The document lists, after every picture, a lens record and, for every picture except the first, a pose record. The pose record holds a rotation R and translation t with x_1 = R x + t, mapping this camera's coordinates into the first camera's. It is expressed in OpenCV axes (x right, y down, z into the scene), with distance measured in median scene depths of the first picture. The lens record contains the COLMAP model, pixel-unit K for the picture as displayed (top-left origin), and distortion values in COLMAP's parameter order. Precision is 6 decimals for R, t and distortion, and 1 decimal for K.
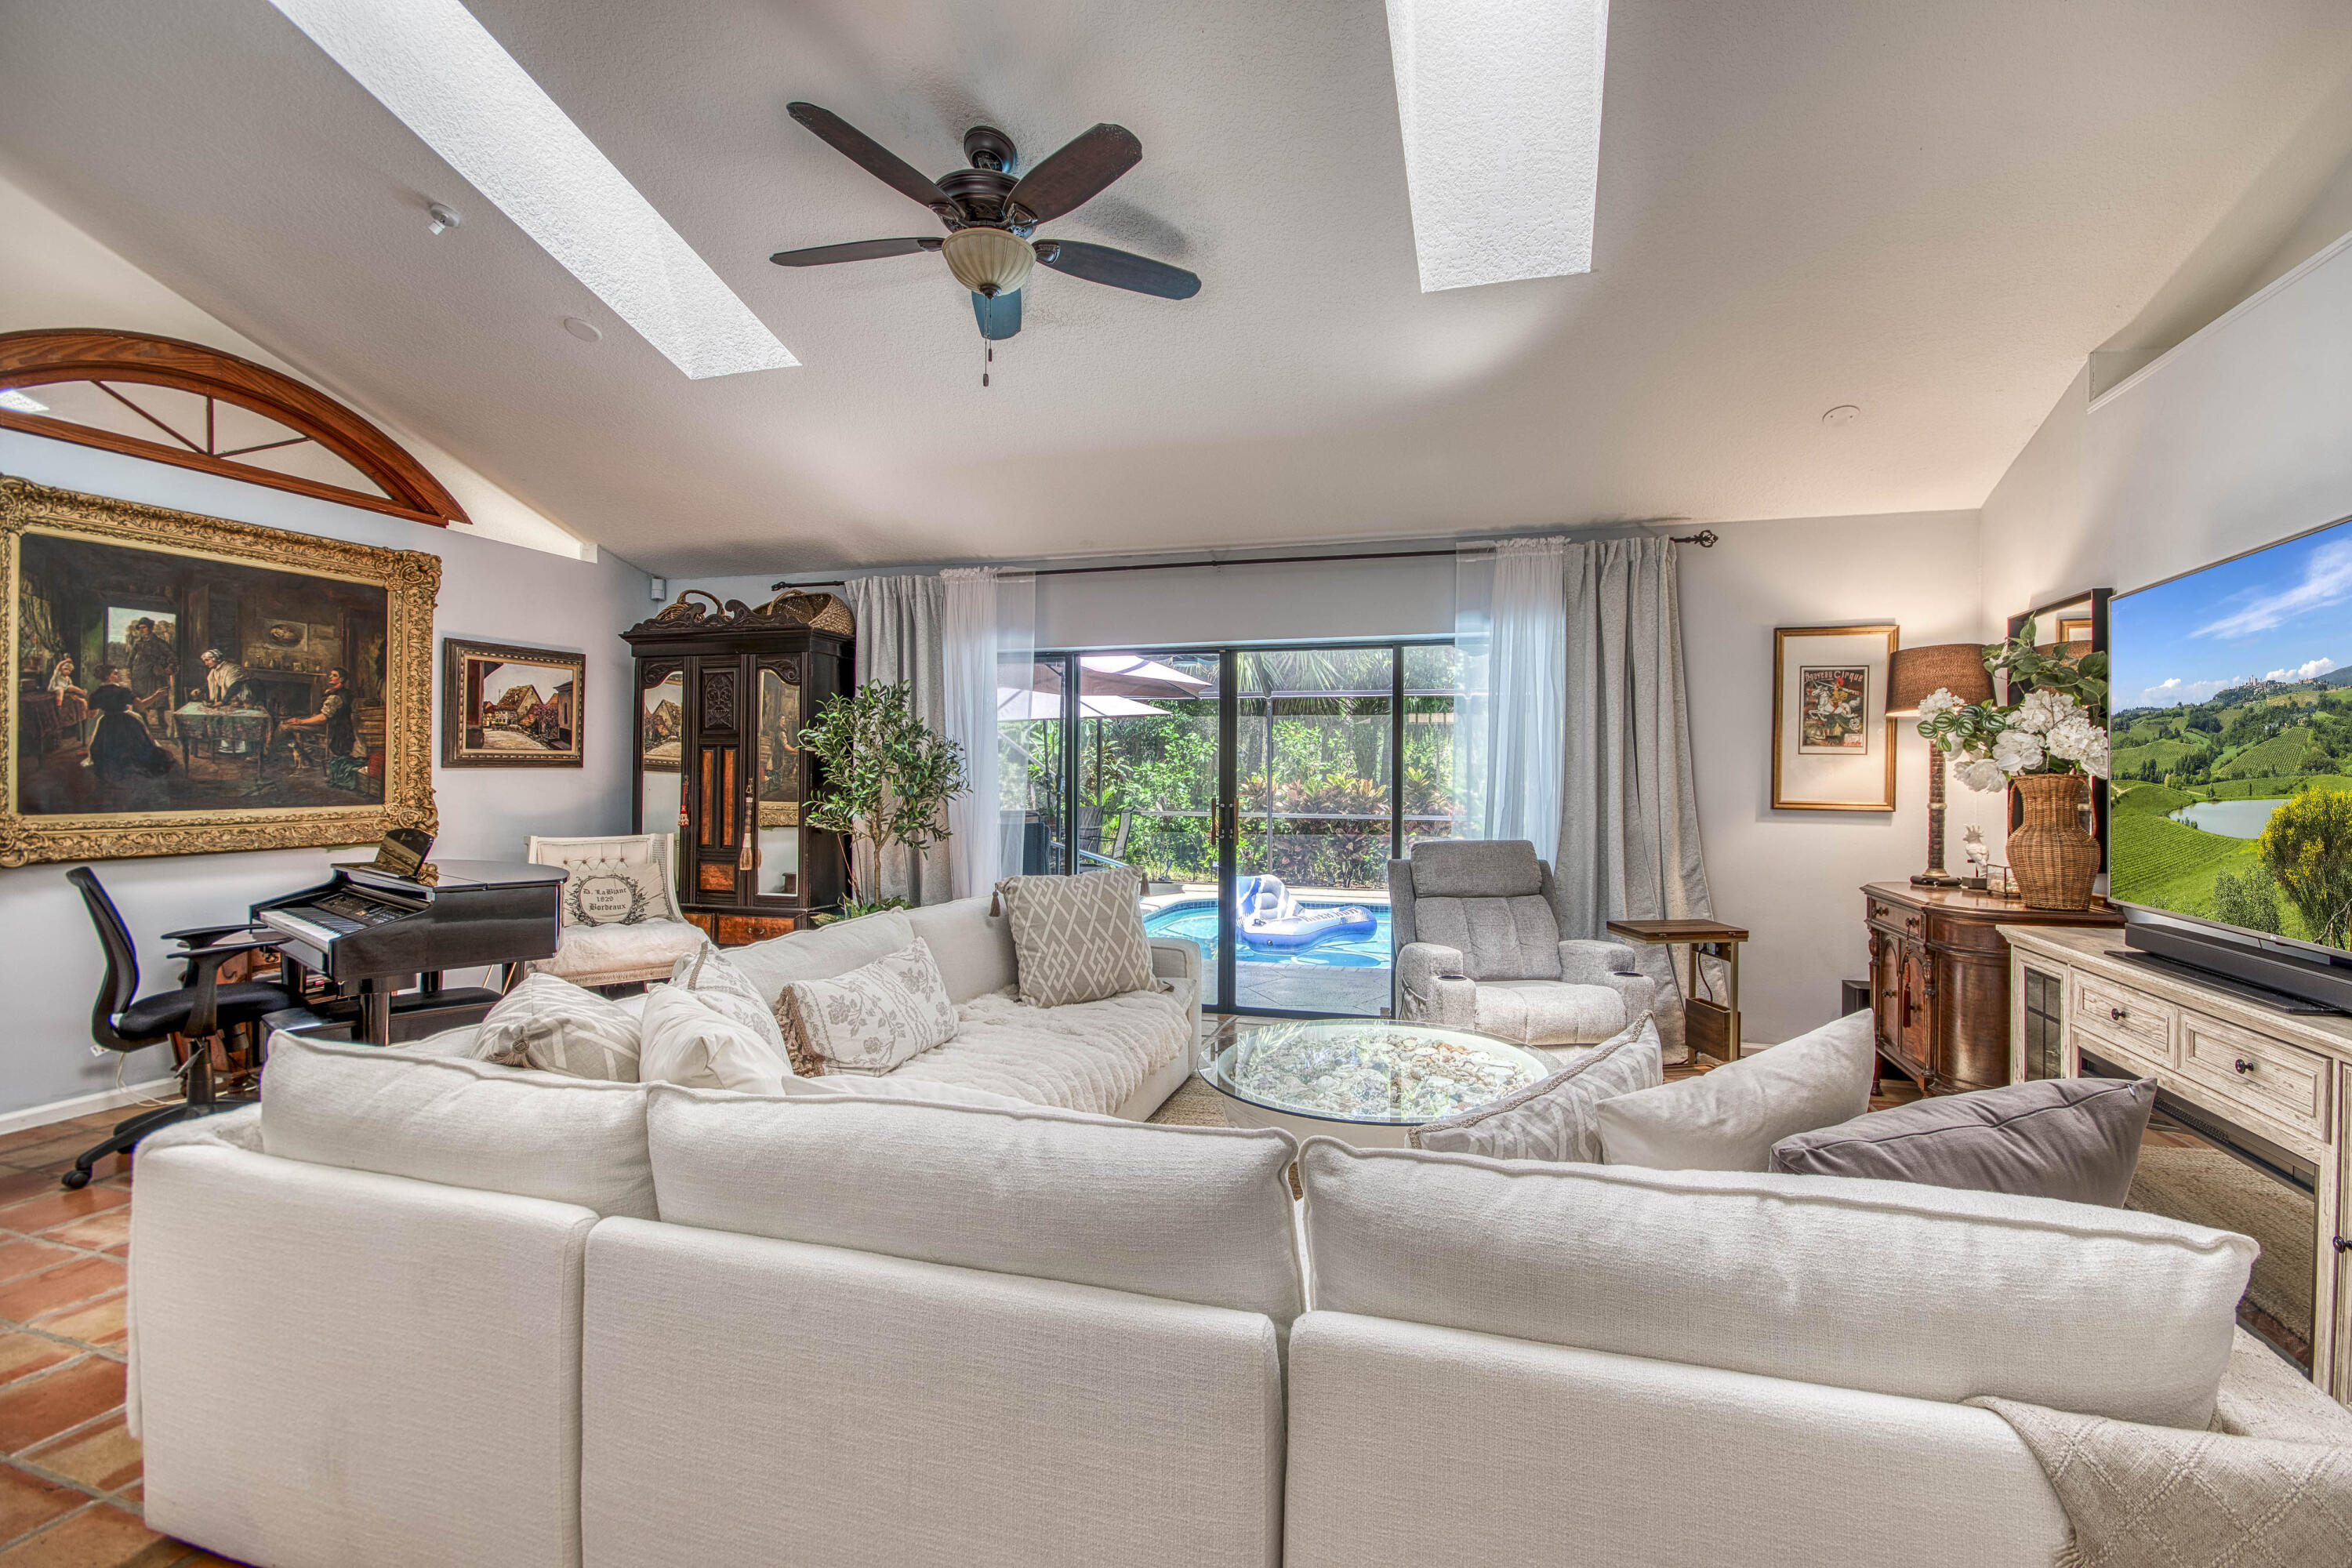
lens RADIAL K [[1044.0, 0, 1168.5], [0, 1044.0, 782.9], [0, 0, 1]] dist [0.003026, -0.009542]
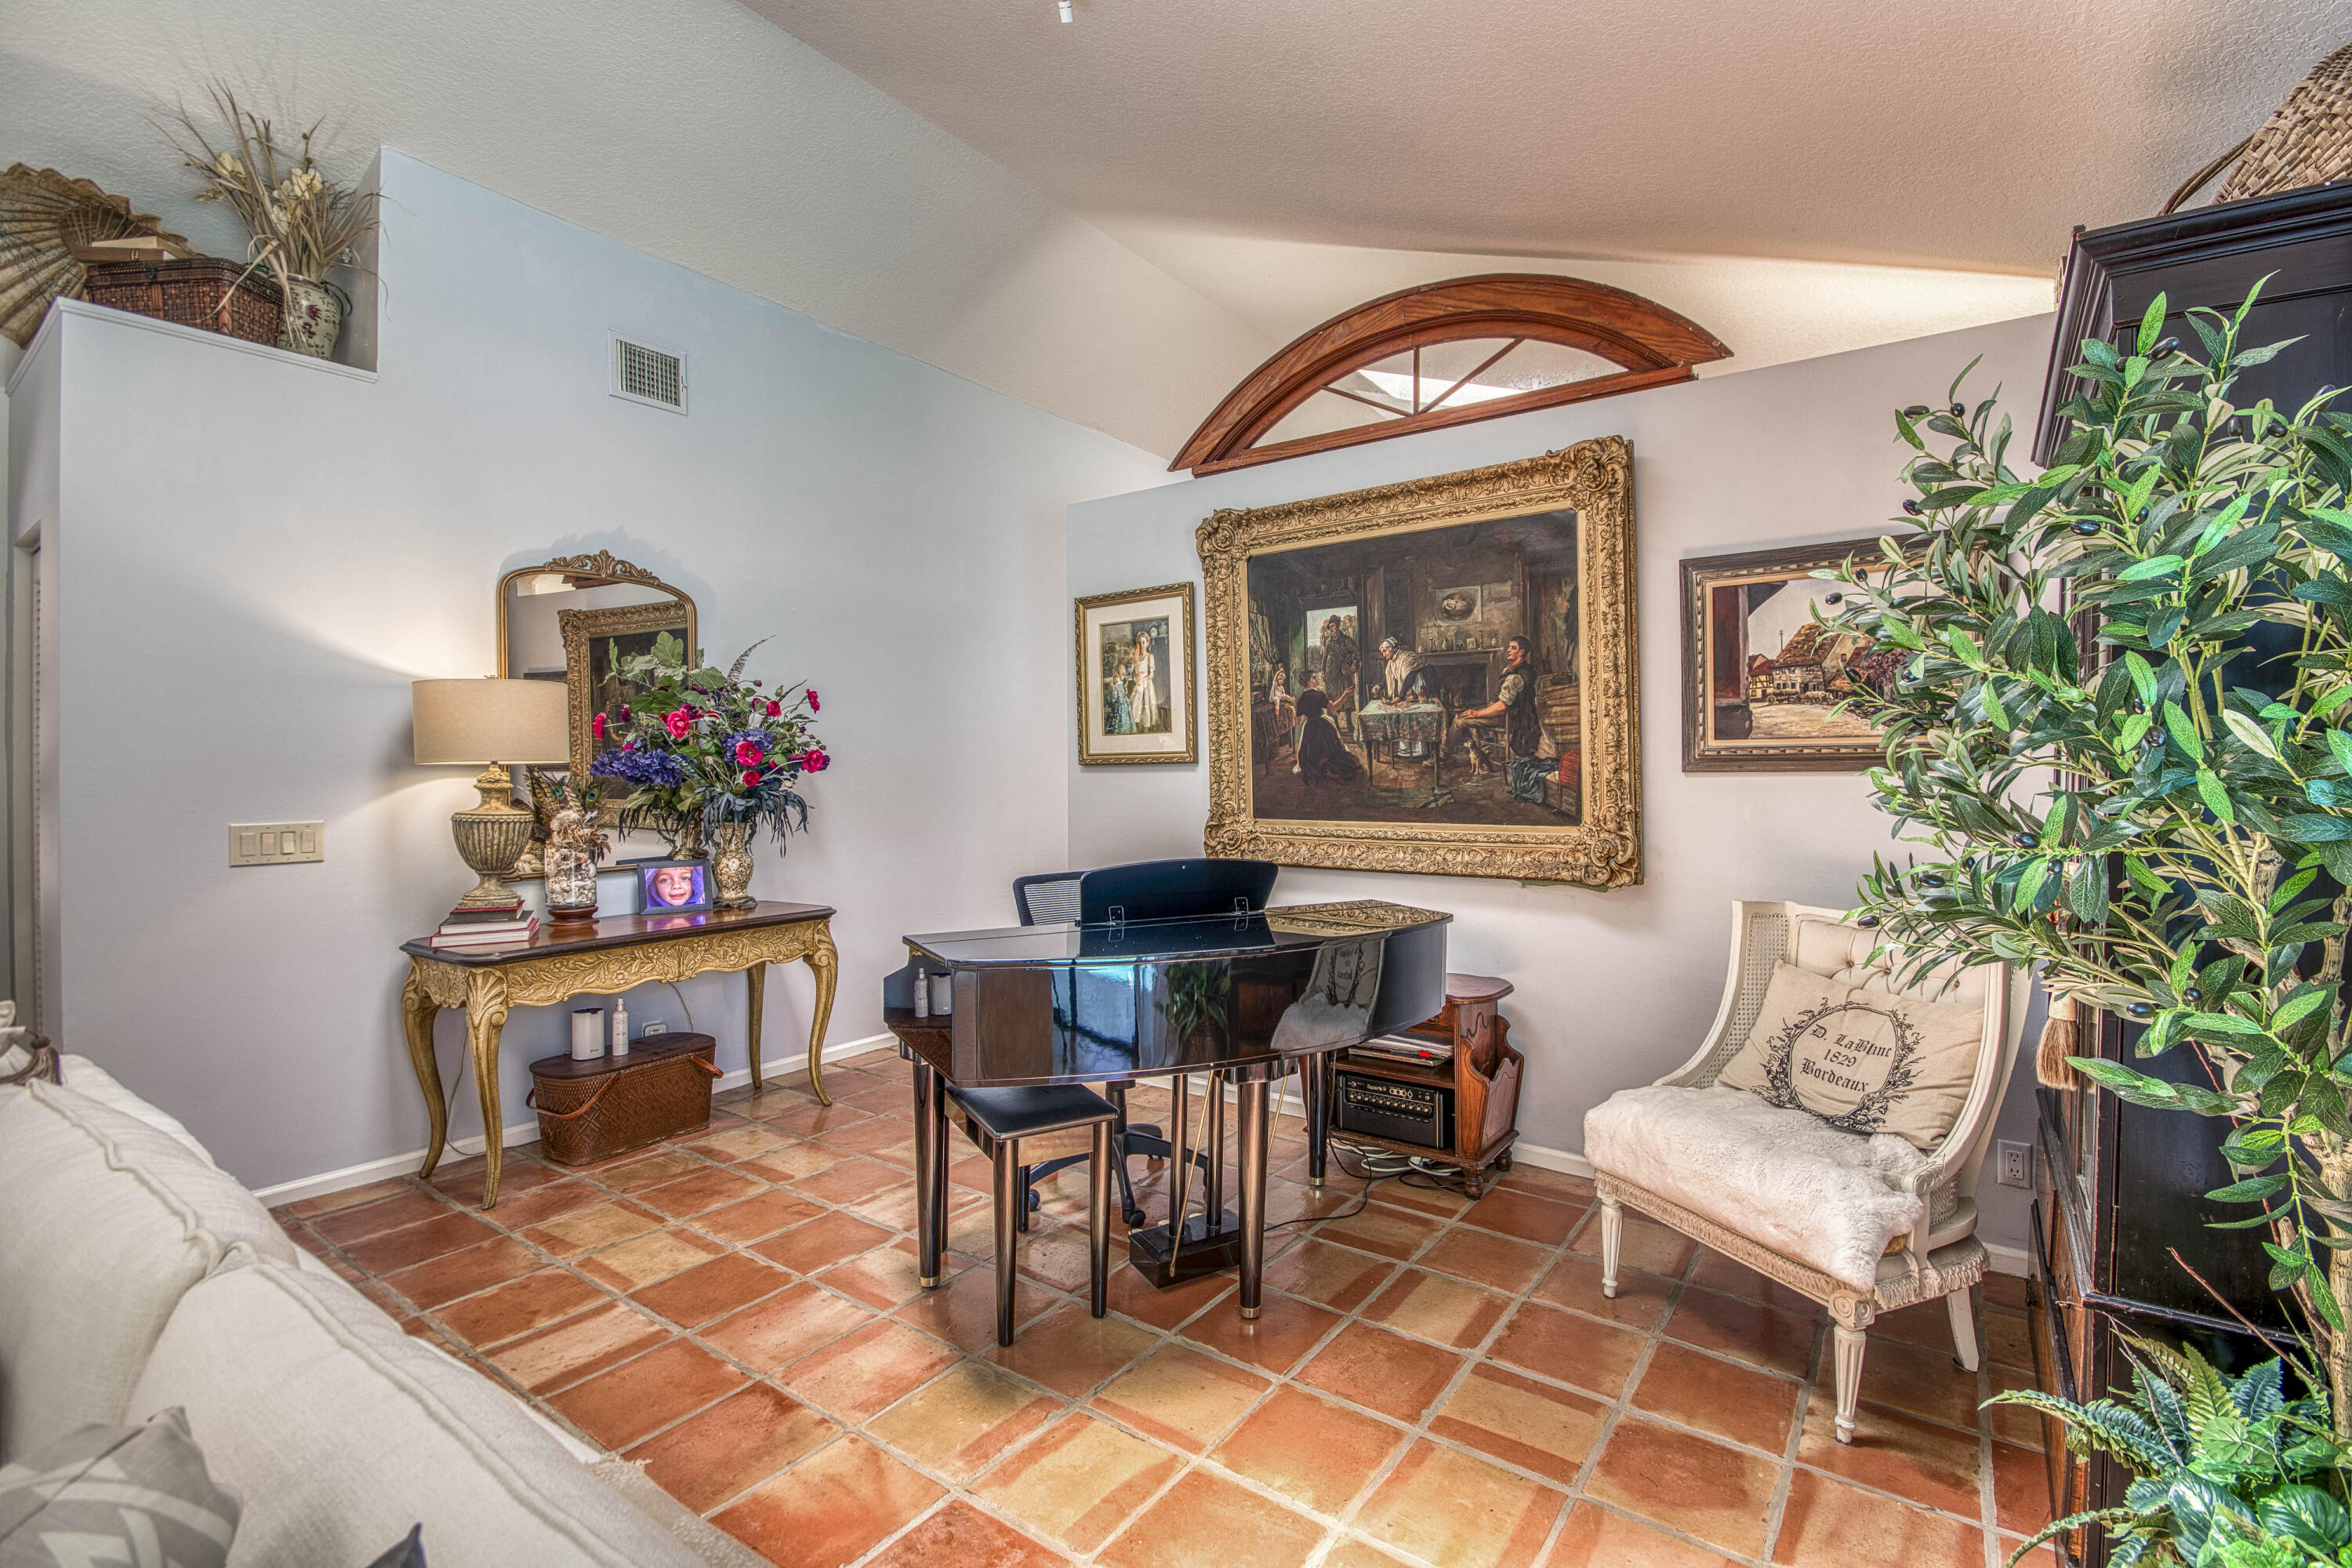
lens RADIAL K [[1044.0, 0, 1175.1], [0, 1044.0, 773.1], [0, 0, 1]] dist [0.003026, -0.009542]
pose [[-0.261452, -0.005648, -0.965200, -0.028108], [-0.012105, 0.999923, -0.002573, -0.010382], [0.965141, 0.011011, -0.261500, 1.012091]]
